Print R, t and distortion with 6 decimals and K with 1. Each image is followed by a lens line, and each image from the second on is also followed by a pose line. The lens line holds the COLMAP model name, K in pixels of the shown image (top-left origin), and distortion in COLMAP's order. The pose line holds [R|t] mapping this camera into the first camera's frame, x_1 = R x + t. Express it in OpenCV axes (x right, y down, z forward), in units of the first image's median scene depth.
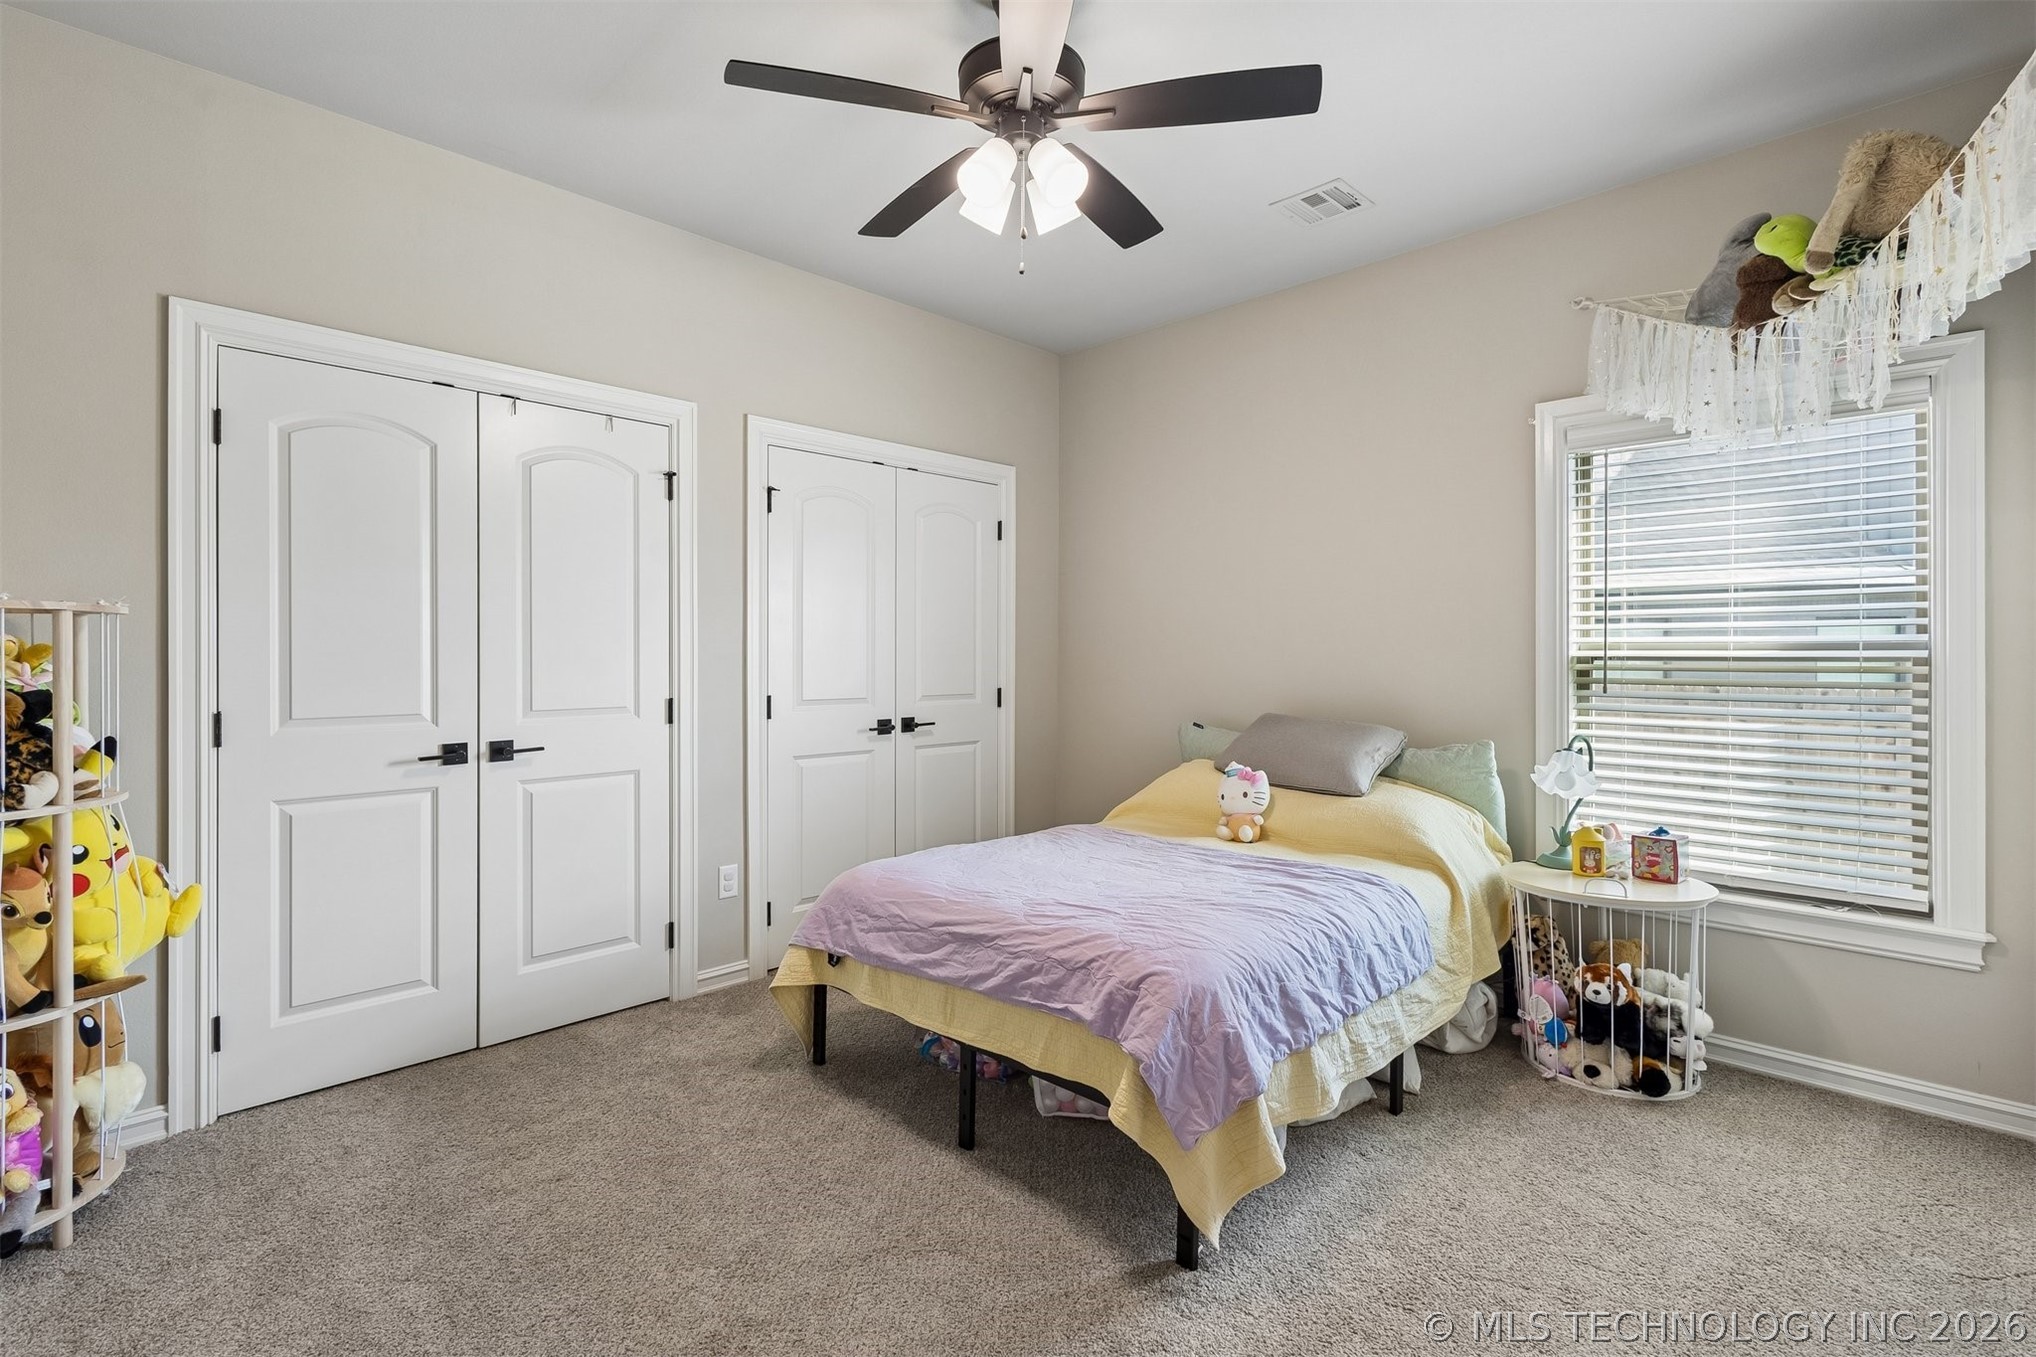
lens RADIAL K [[919.1, 0, 1018.0], [0, 919.1, 678.5], [0, 0, 1]] dist [-0.022903, -0.000096]
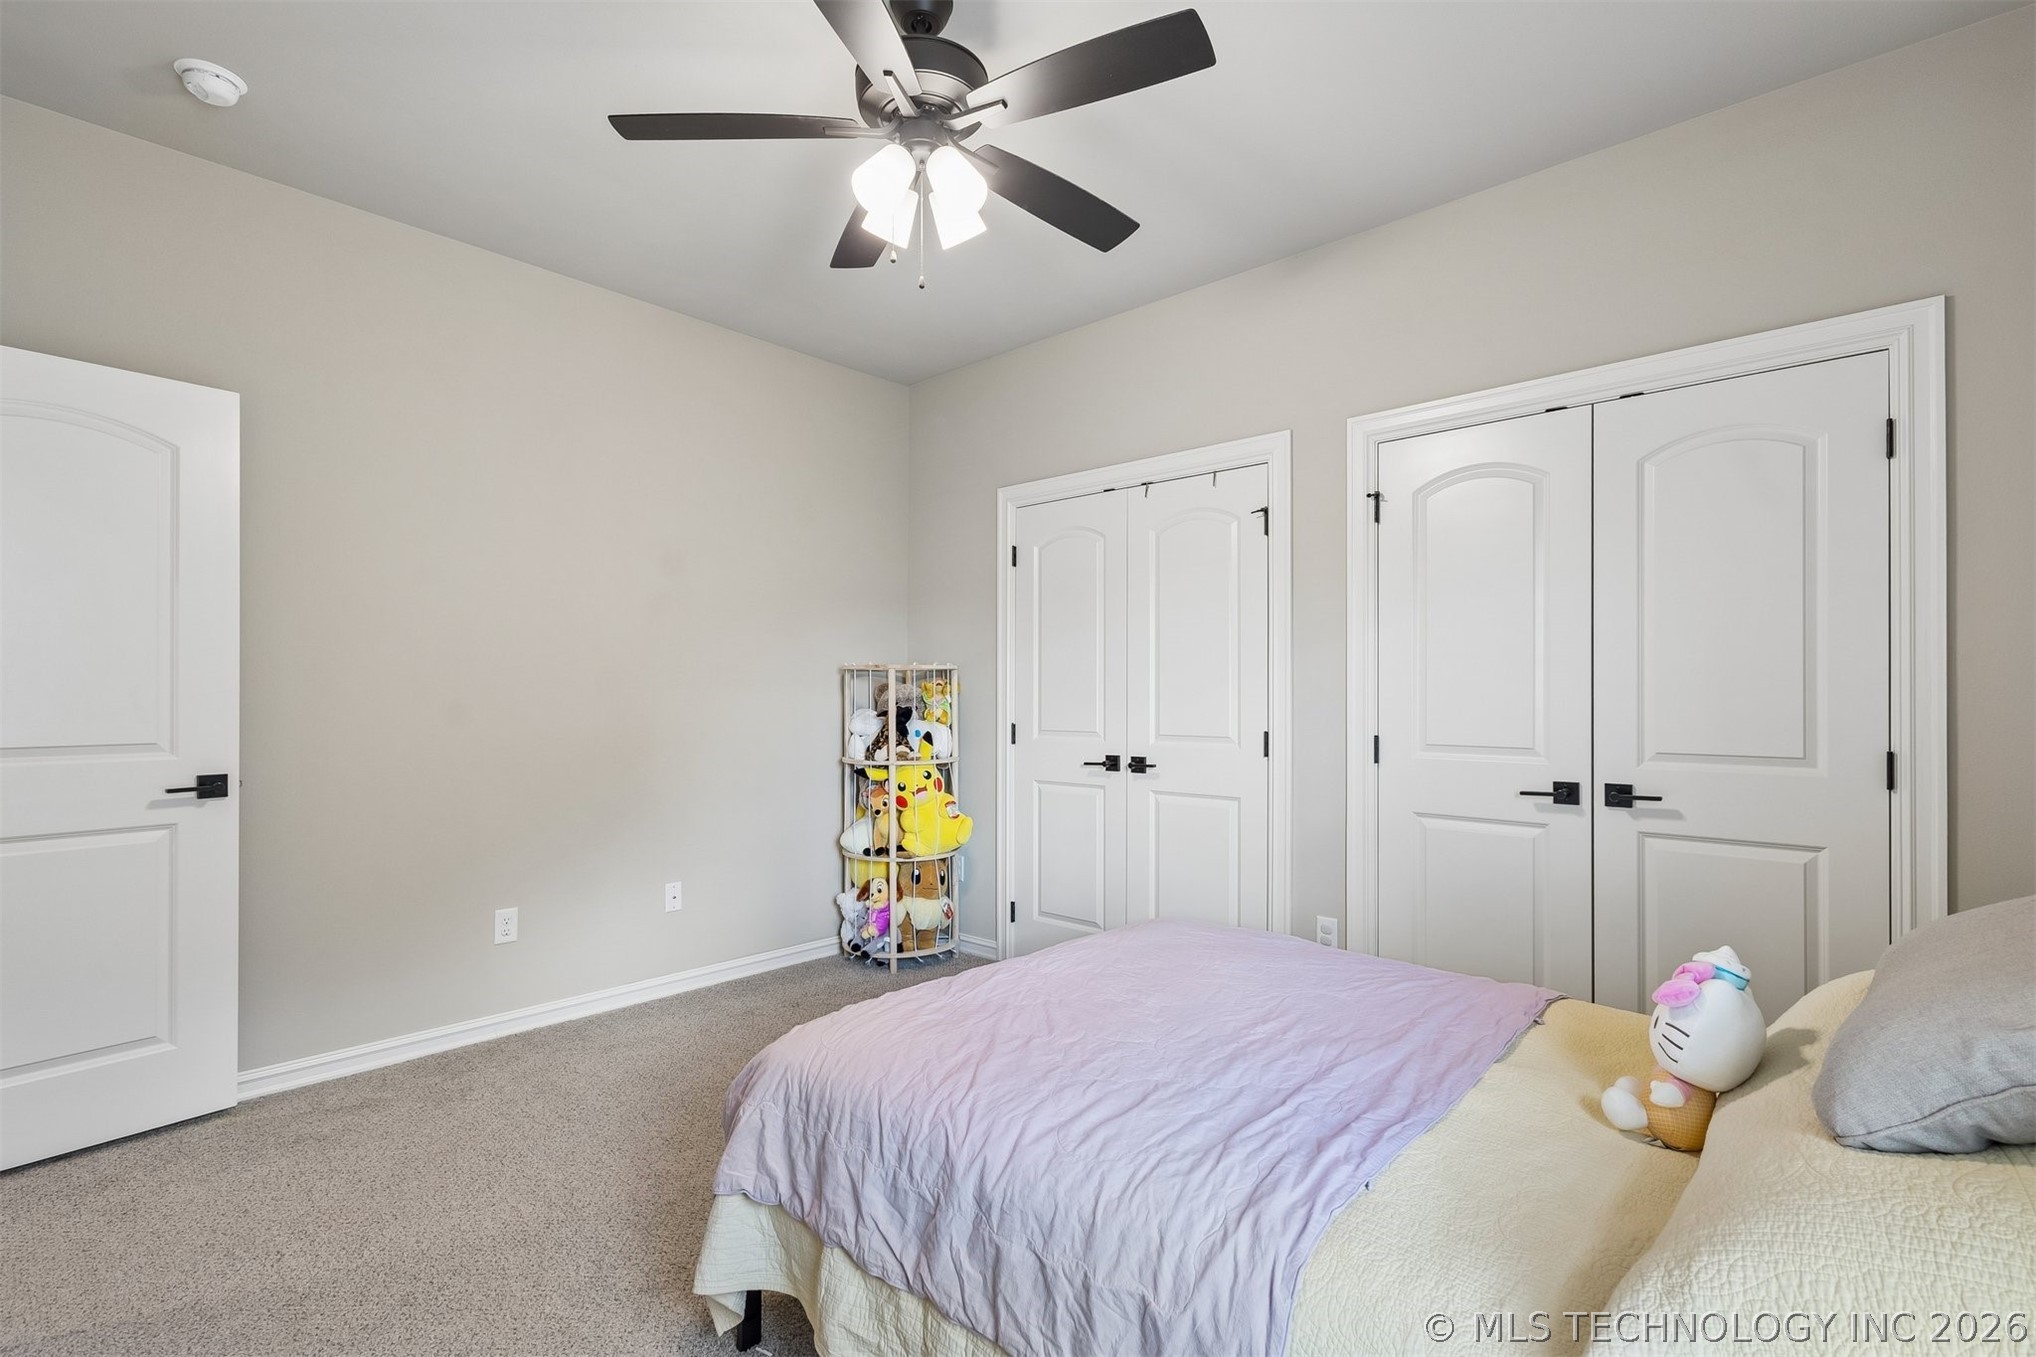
lens RADIAL K [[944.8, 0, 1016.1], [0, 944.8, 695.0], [0, 0, 1]] dist [0.012697, -0.006190]
pose [[0.028769, 0.001727, -0.999585, 0.647556], [-0.023375, 0.999726, 0.001055, -0.013069], [0.999313, 0.023334, 0.028802, 0.686378]]
